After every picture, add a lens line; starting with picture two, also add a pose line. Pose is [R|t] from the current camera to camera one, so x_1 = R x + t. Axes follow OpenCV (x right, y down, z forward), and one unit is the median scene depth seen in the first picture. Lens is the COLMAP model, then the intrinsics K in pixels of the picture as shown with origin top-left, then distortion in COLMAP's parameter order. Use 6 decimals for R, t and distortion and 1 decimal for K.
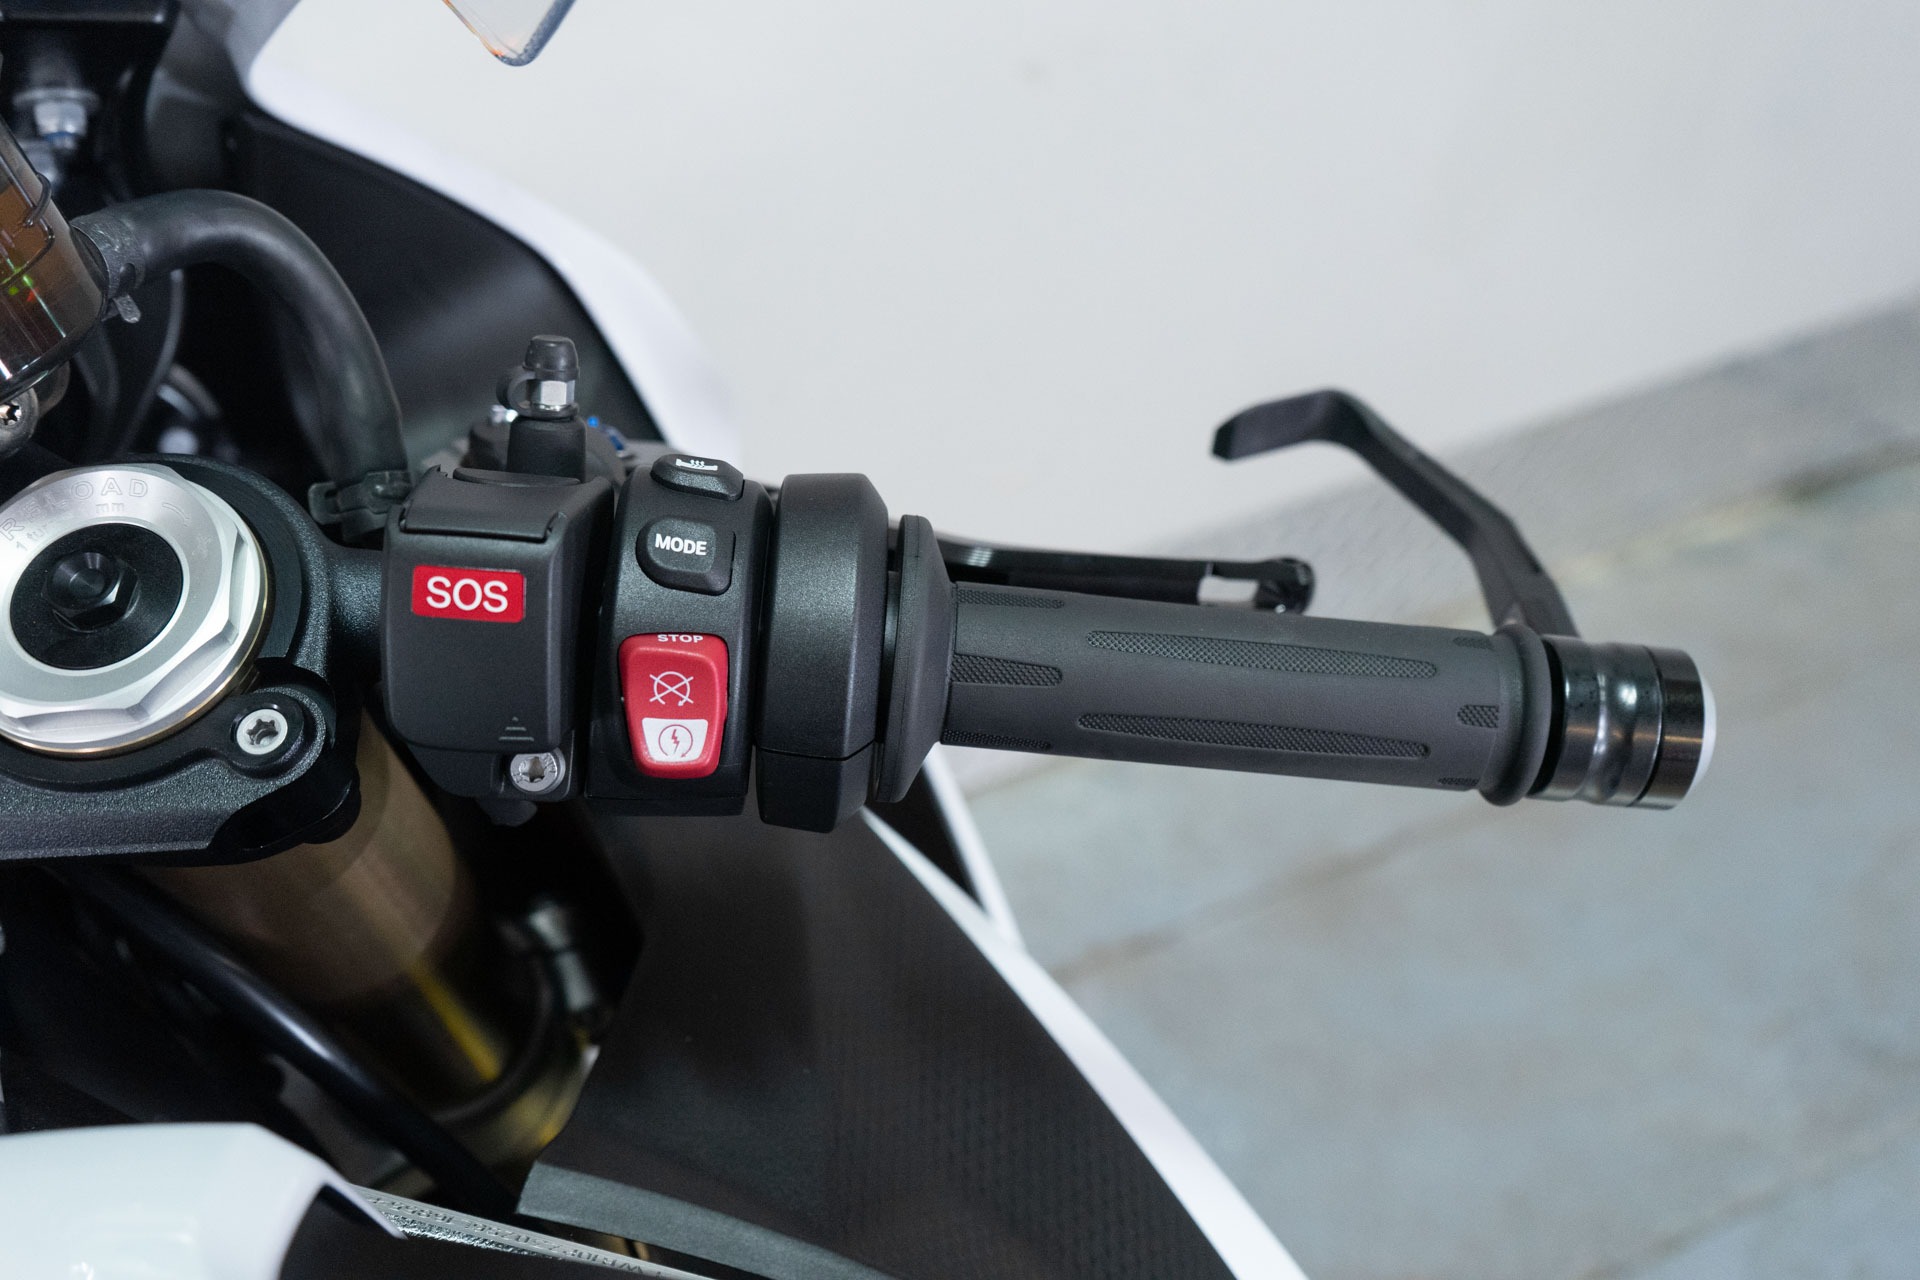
lens RADIAL K [[1925.2, 0, 960.5], [0, 1925.2, 637.2], [0, 0, 1]] dist [-0.003345, 0.000000]
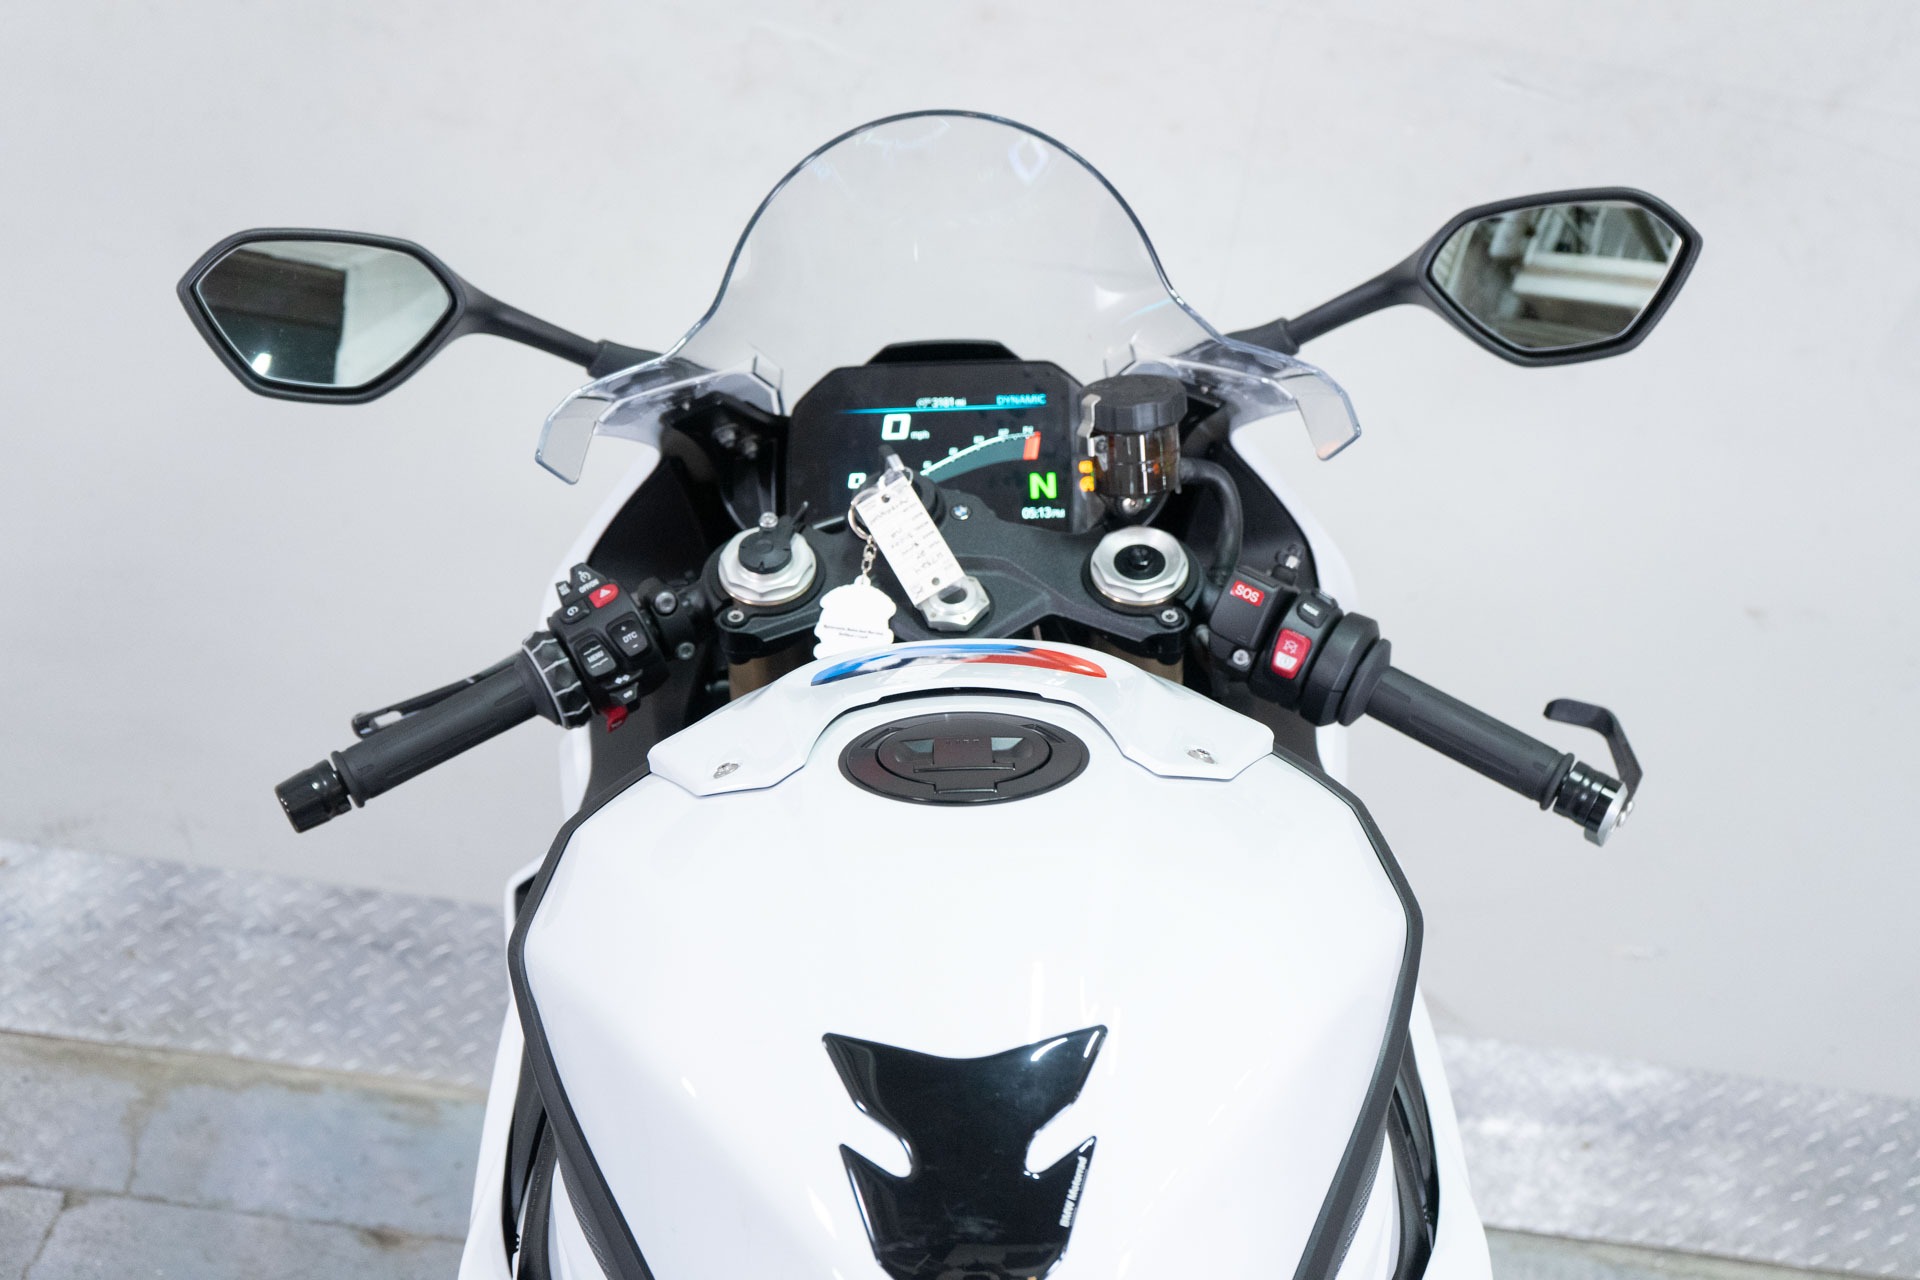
lens RADIAL K [[2998.2, 0, 962.8], [0, 2998.2, 633.2], [0, 0, 1]] dist [0.025442, 0.000000]
pose [[0.884923, 0.348535, -0.308926, 0.893598], [-0.411438, 0.895847, -0.167862, 1.056613], [0.218245, 0.275649, 0.936156, -3.770426]]
